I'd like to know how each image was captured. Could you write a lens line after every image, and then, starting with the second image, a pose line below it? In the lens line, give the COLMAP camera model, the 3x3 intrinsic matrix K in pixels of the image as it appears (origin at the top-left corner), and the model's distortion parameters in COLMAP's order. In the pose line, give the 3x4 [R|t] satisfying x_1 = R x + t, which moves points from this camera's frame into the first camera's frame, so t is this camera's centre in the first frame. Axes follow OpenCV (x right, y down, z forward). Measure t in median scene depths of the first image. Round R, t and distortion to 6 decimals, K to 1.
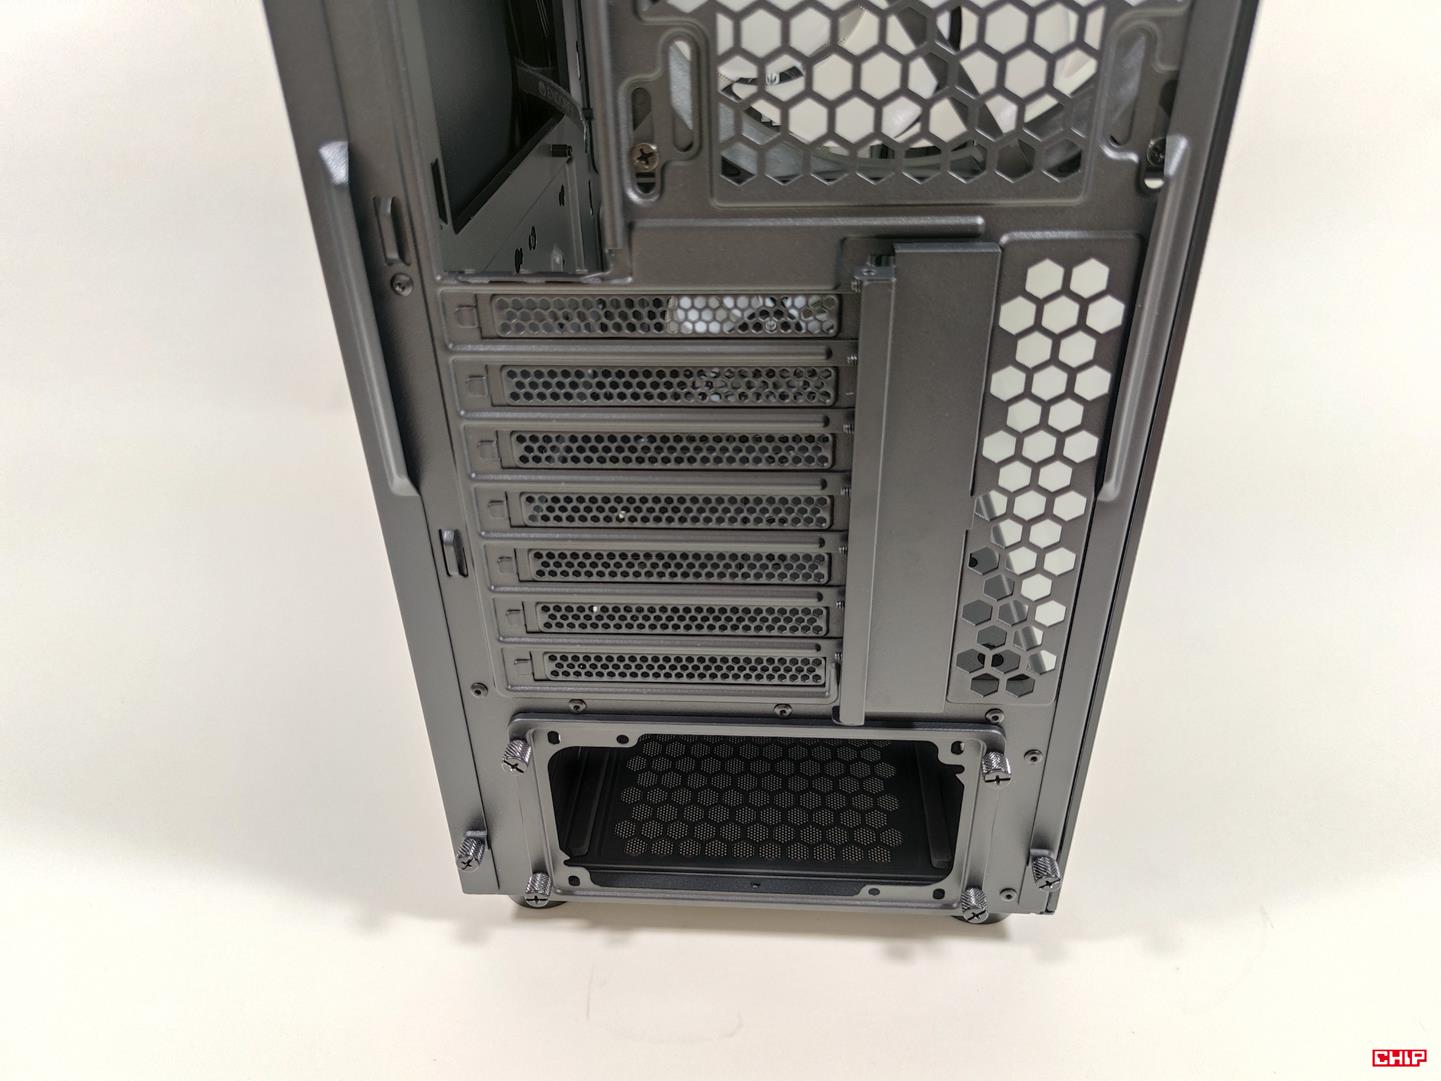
lens RADIAL K [[1061.6, 0, 723.4], [0, 1061.6, 543.7], [0, 0, 1]] dist [0.033975, -0.069281]
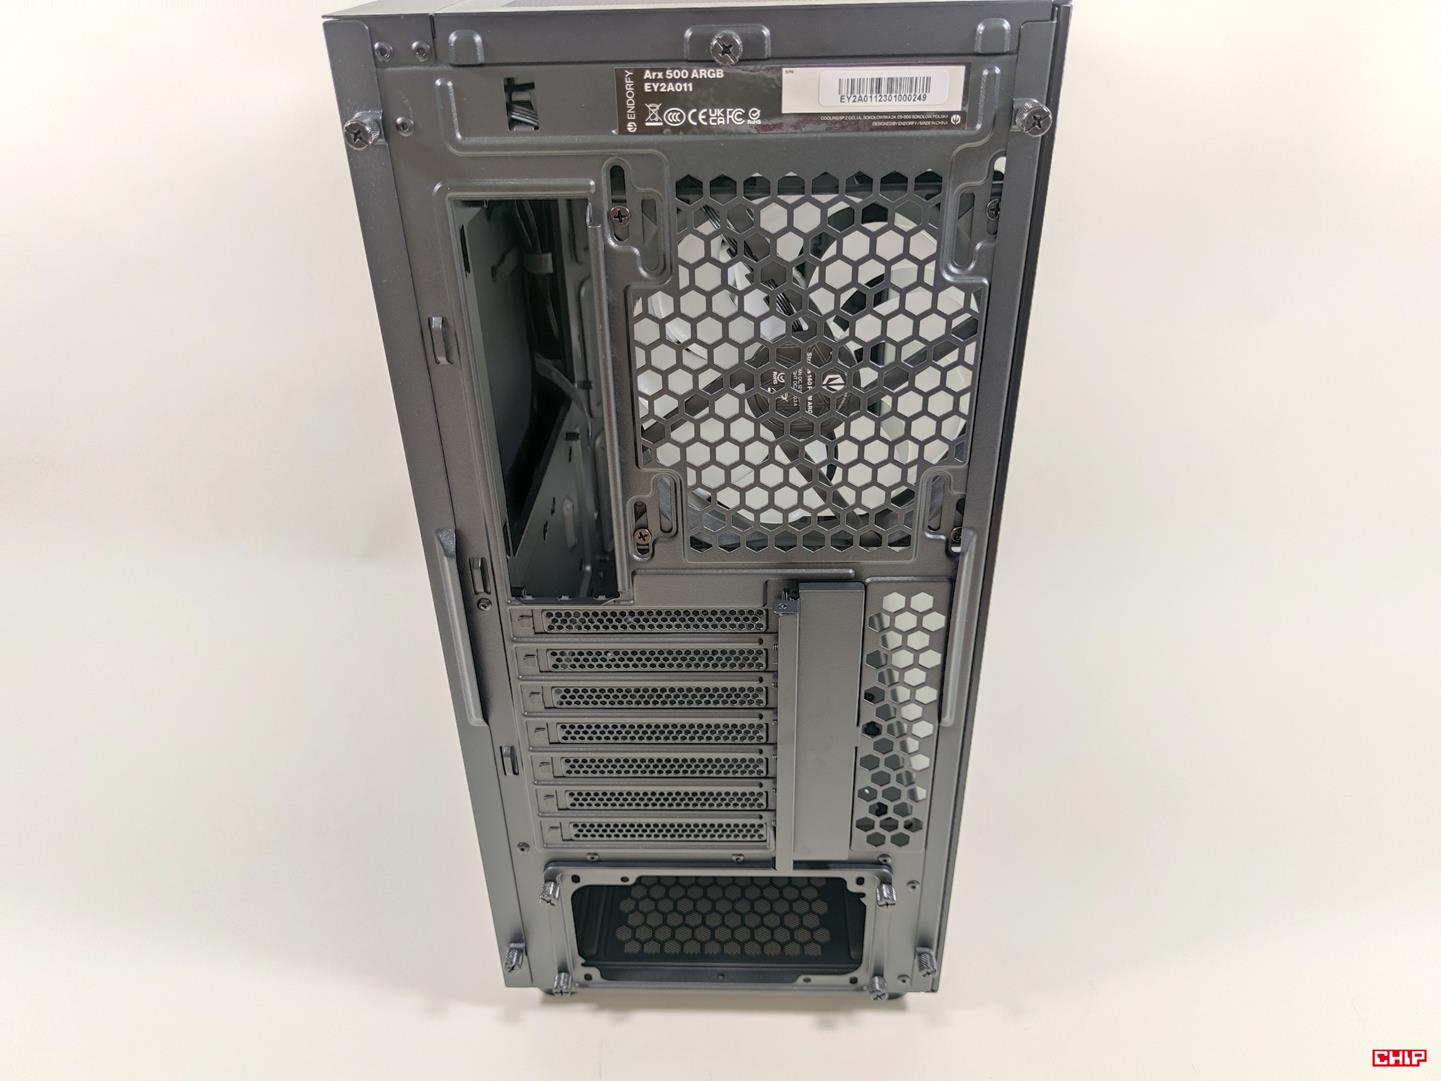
lens RADIAL K [[1061.6, 0, 722.7], [0, 1061.6, 531.4], [0, 0, 1]] dist [0.033975, -0.069281]
pose [[0.999441, -0.015298, 0.029715, 0.000081], [0.016355, 0.999230, -0.035662, -0.229836], [-0.029147, 0.036128, 0.998922, -0.441675]]
